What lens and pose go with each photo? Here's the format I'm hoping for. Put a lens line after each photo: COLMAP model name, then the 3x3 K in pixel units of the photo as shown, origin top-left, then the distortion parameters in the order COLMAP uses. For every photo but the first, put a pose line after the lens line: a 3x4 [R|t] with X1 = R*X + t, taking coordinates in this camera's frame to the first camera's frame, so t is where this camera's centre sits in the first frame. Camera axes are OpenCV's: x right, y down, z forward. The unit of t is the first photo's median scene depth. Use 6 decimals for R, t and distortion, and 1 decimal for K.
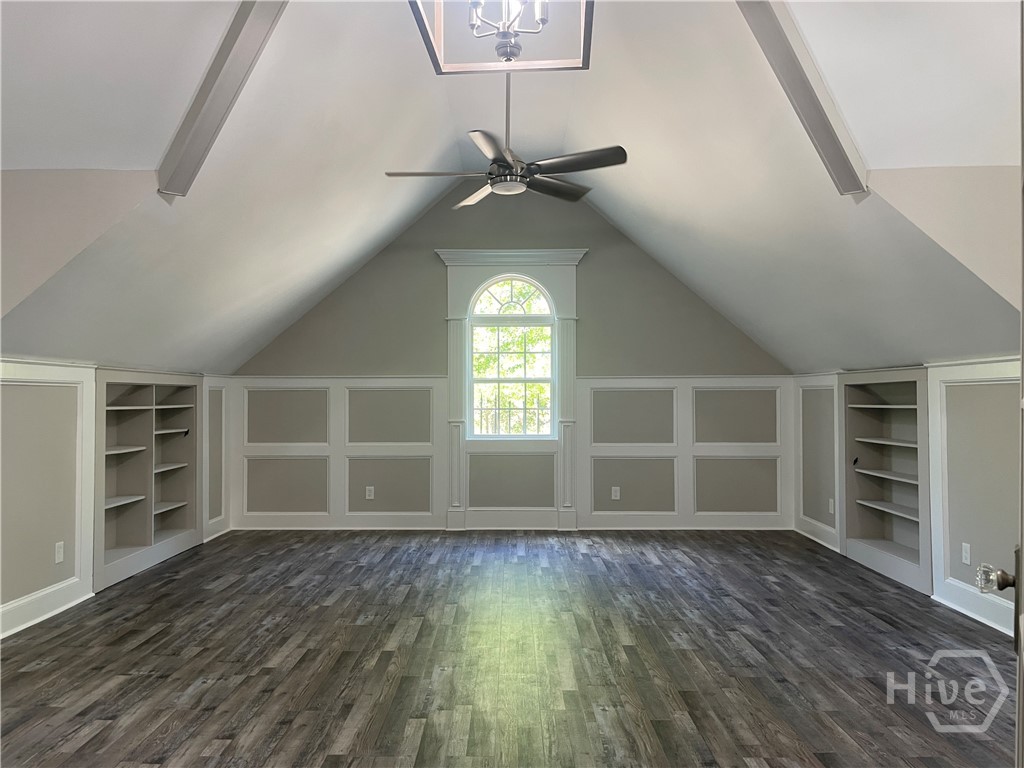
lens RADIAL K [[785.0, 0, 512.0], [0, 785.0, 384.0], [0, 0, 1]] dist [0.084249, -0.117213]
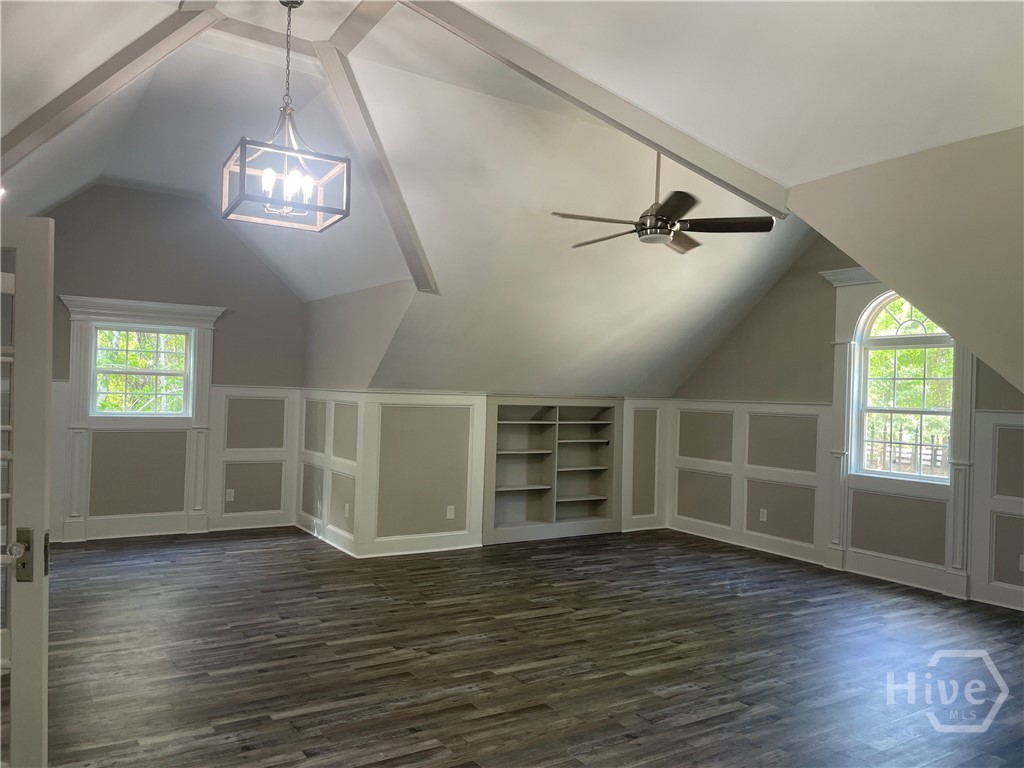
lens RADIAL K [[785.0, 0, 512.0], [0, 785.0, 384.0], [0, 0, 1]] dist [0.084249, -0.117213]
pose [[0.546245, 0.009138, -0.837576, 0.747098], [-0.013769, 0.999903, 0.001930, -0.045473], [0.837512, 0.010478, 0.546318, 0.227761]]
